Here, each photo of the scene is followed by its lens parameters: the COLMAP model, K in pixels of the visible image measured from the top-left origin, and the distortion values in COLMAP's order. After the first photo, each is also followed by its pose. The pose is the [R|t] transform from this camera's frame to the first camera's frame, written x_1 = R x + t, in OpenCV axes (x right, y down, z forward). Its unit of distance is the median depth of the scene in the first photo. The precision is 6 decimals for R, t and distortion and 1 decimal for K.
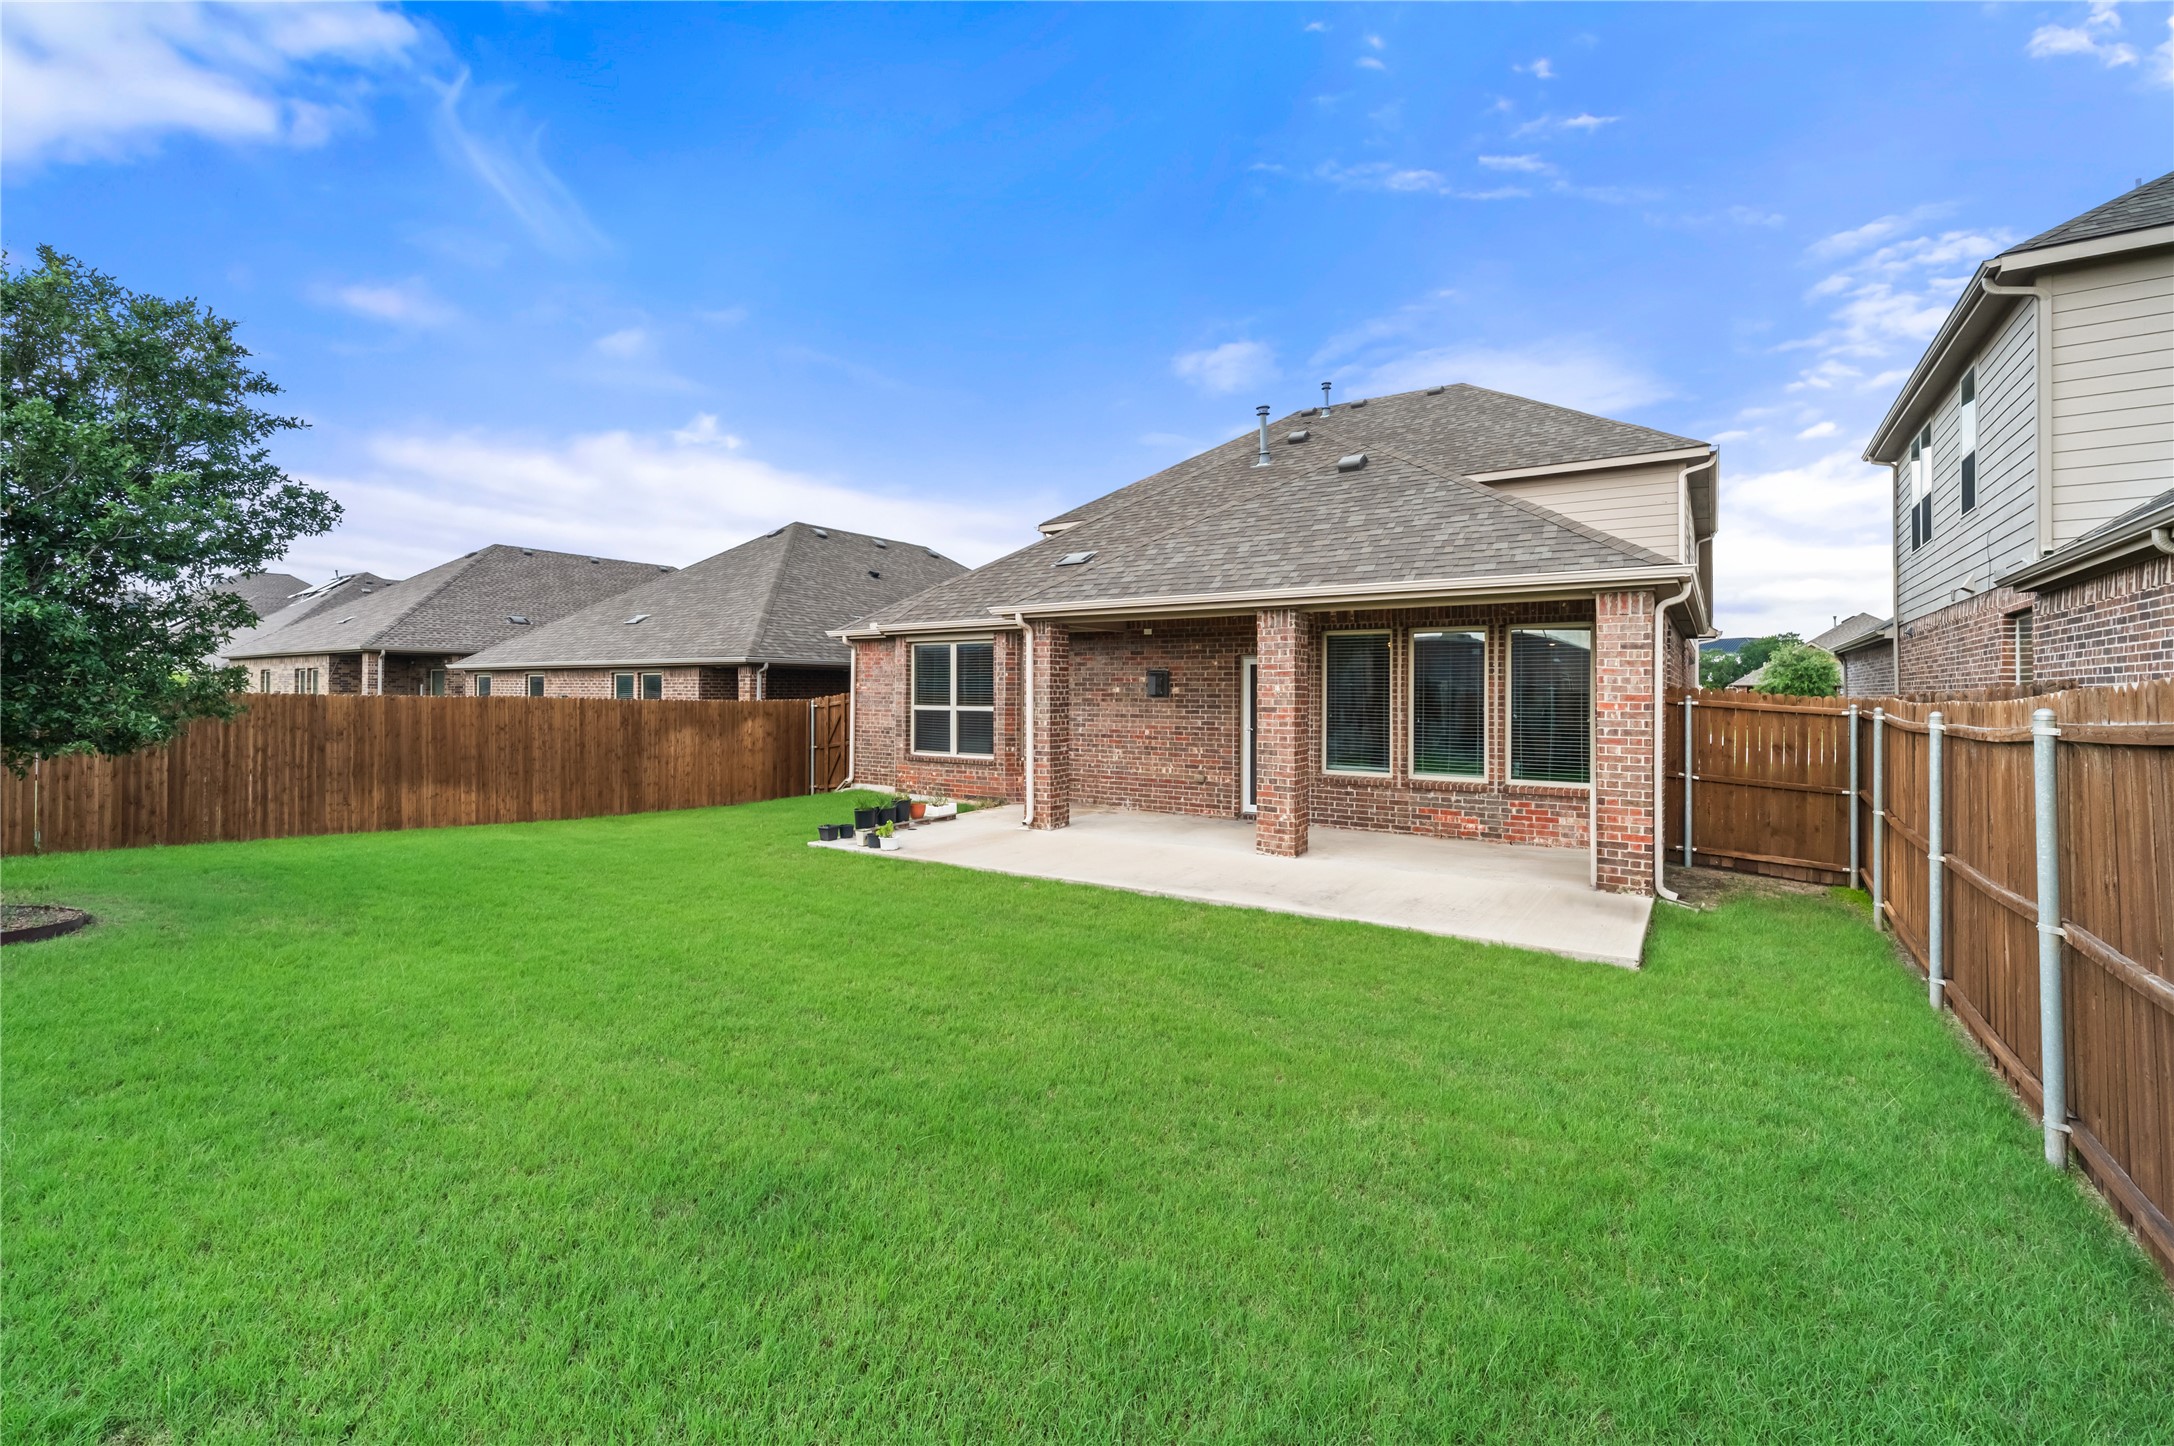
lens RADIAL K [[912.0, 0, 1040.2], [0, 912.0, 682.3], [0, 0, 1]] dist [0.003837, -0.001488]
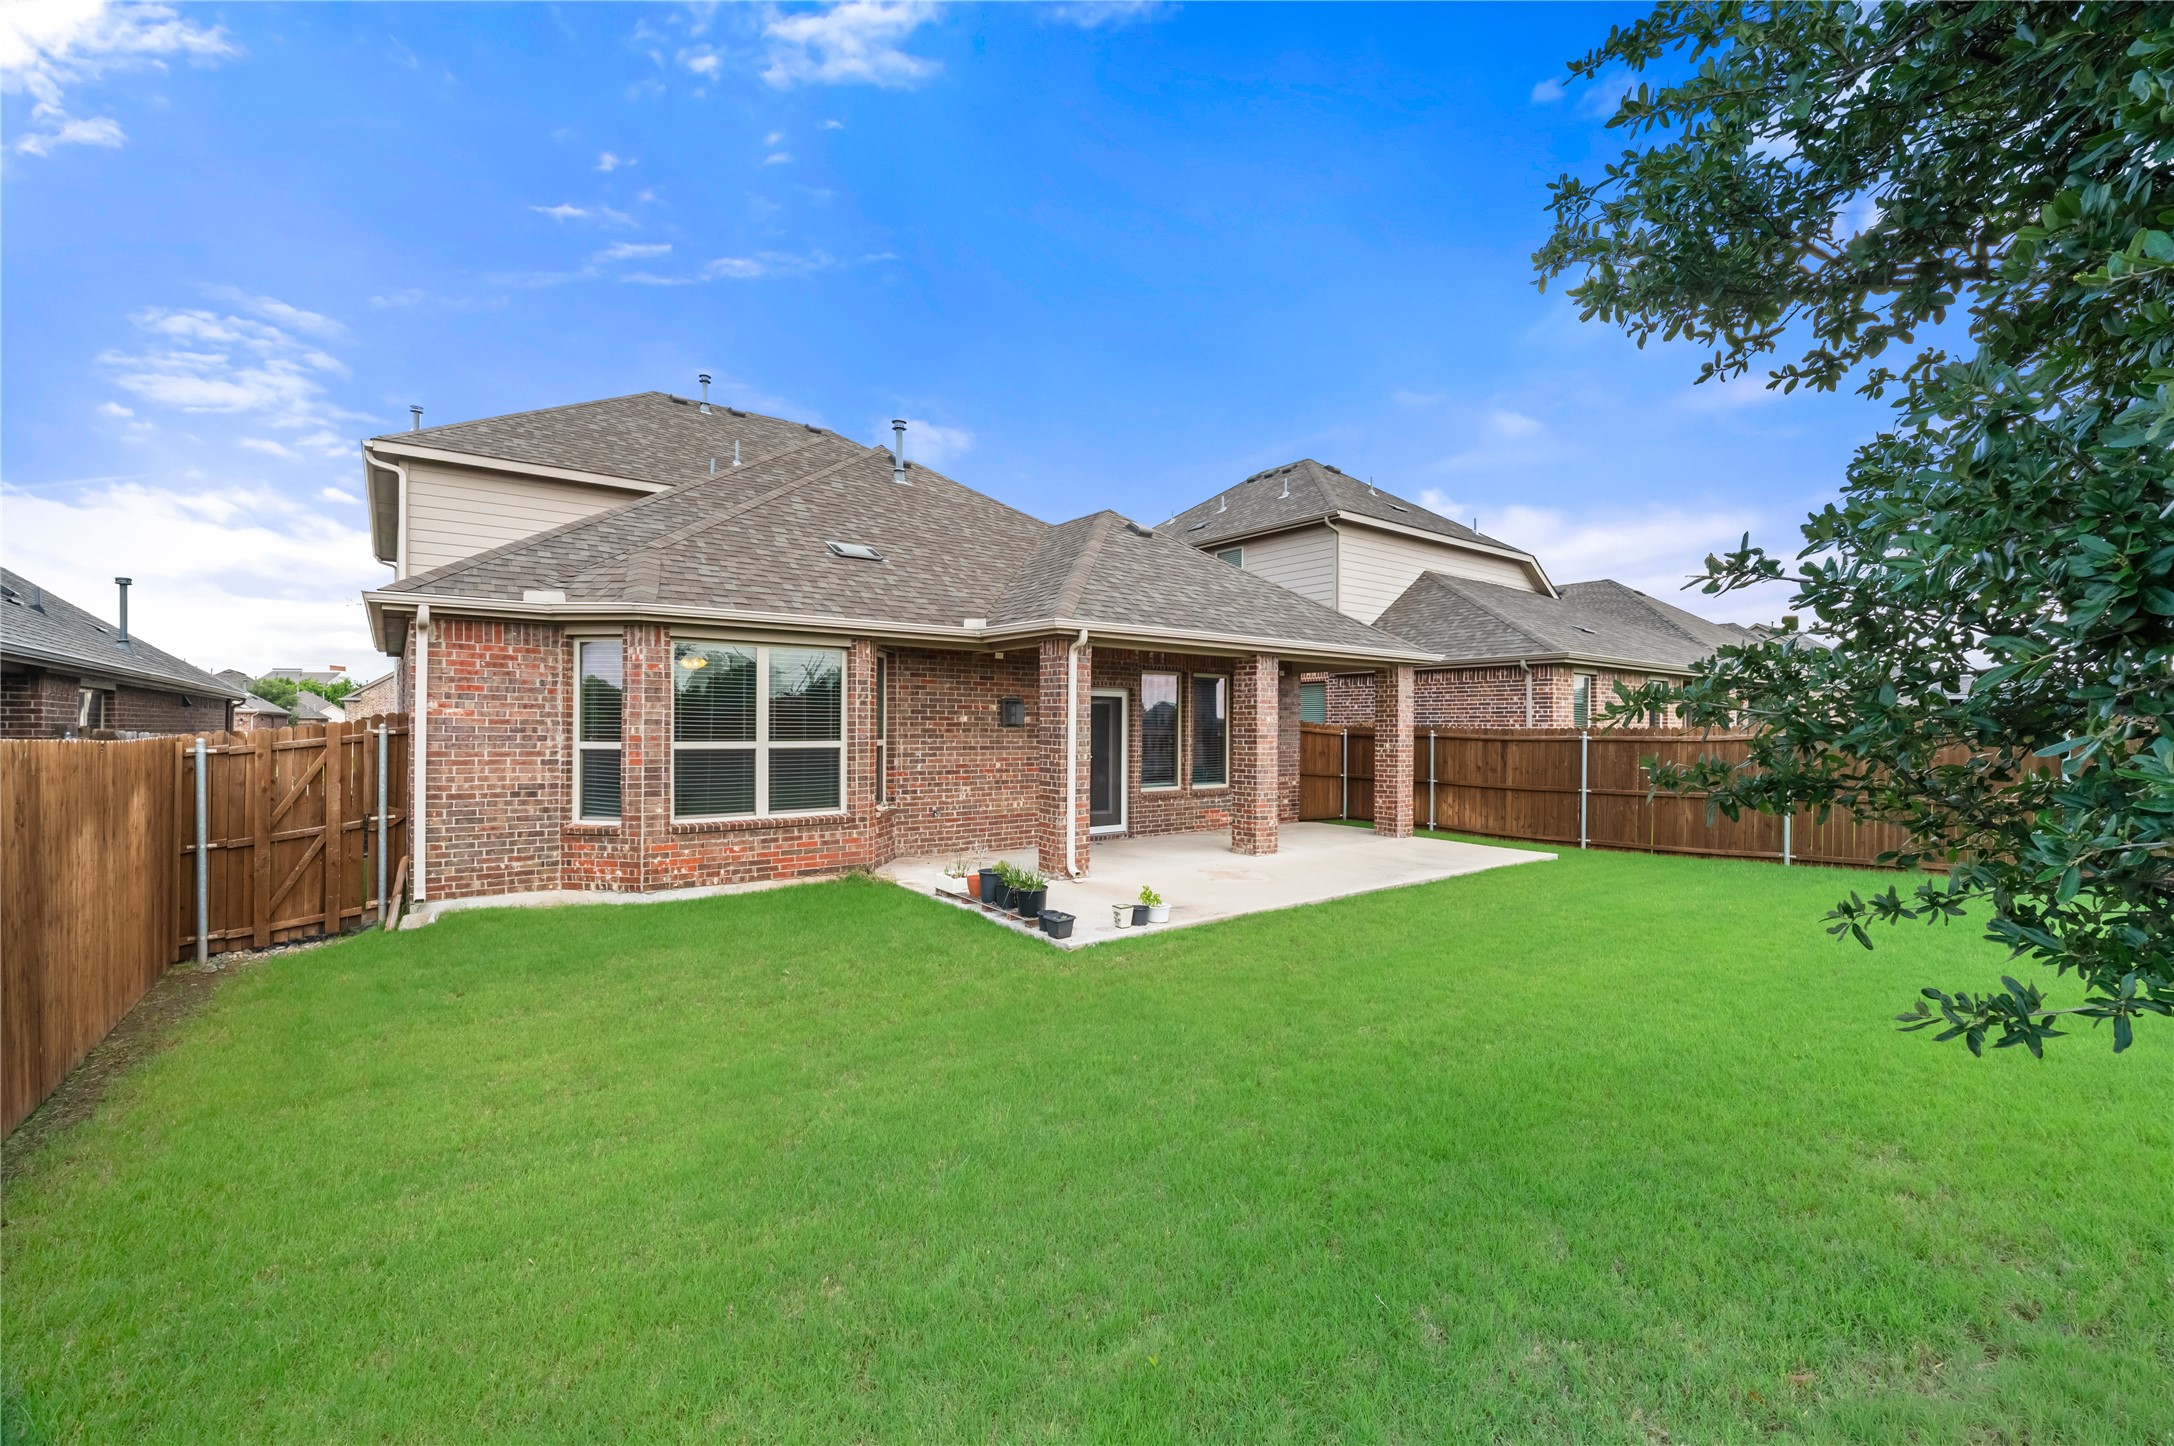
lens RADIAL K [[912.0, 0, 1055.6], [0, 912.0, 727.7], [0, 0, 1]] dist [0.003837, -0.001488]
pose [[0.302339, -0.005090, 0.953187, -0.723612], [-0.013325, 0.999865, 0.009566, 0.007168], [-0.953107, -0.015594, 0.302230, 0.652280]]
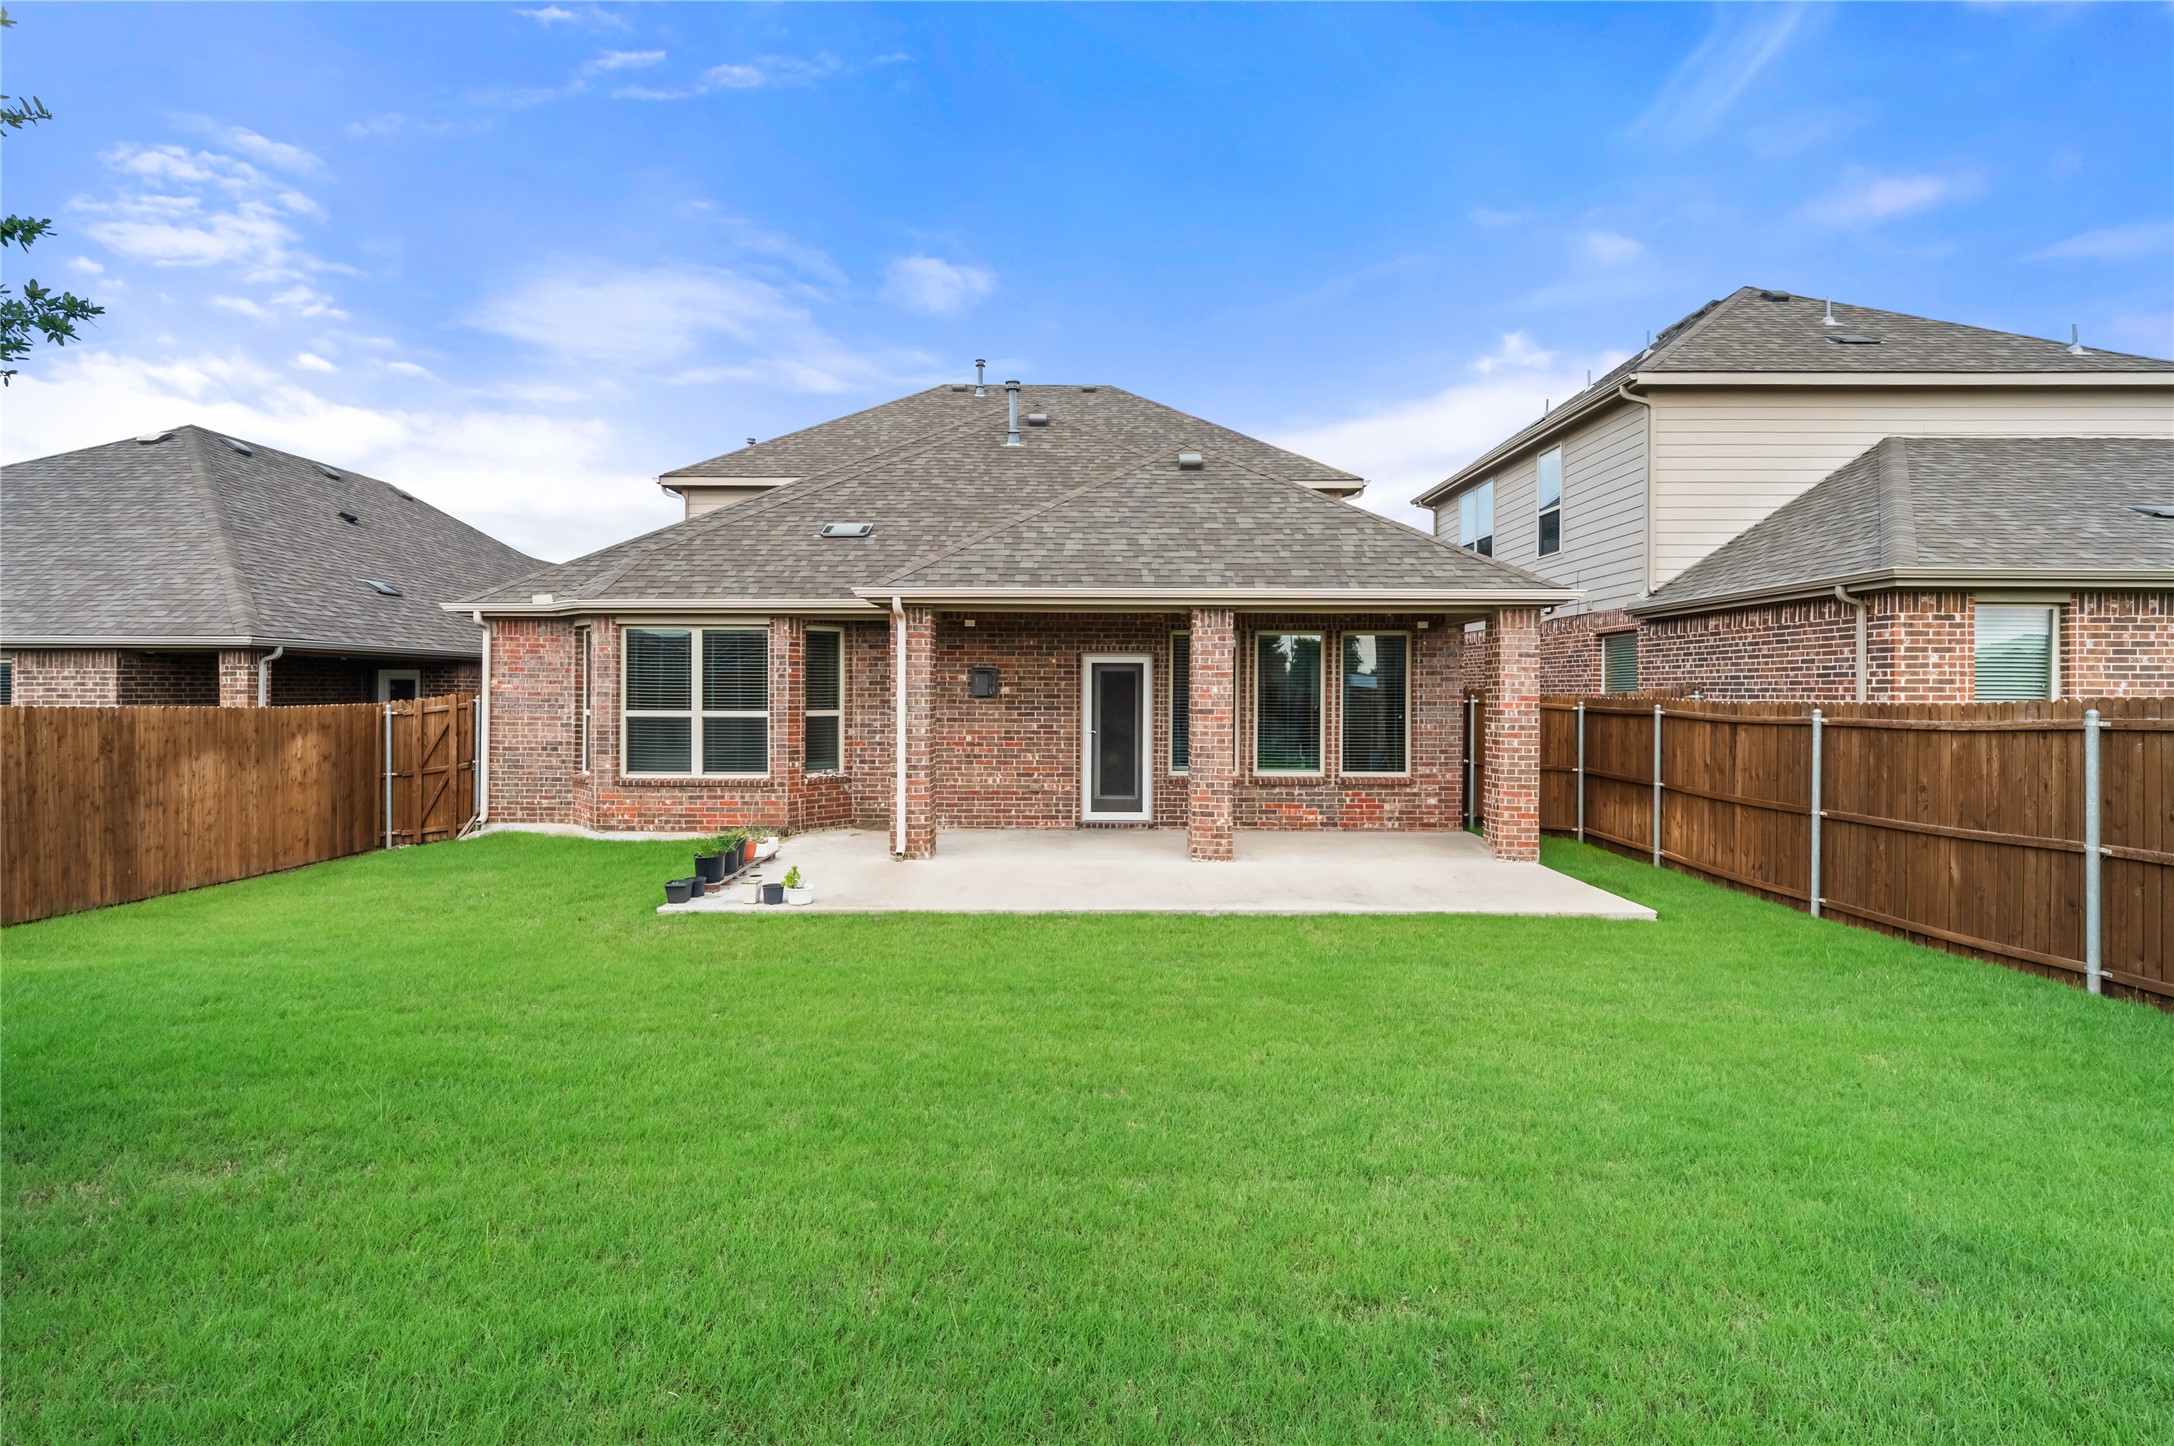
lens RADIAL K [[1020.6, 0, 1044.7], [0, 1020.6, 696.5], [0, 0, 1]] dist [0.007615, -0.002778]
pose [[0.830464, -0.005793, 0.557043, -0.359081], [-0.005490, 0.999812, 0.018583, -0.003942], [-0.557046, -0.018491, 0.830276, 0.142950]]
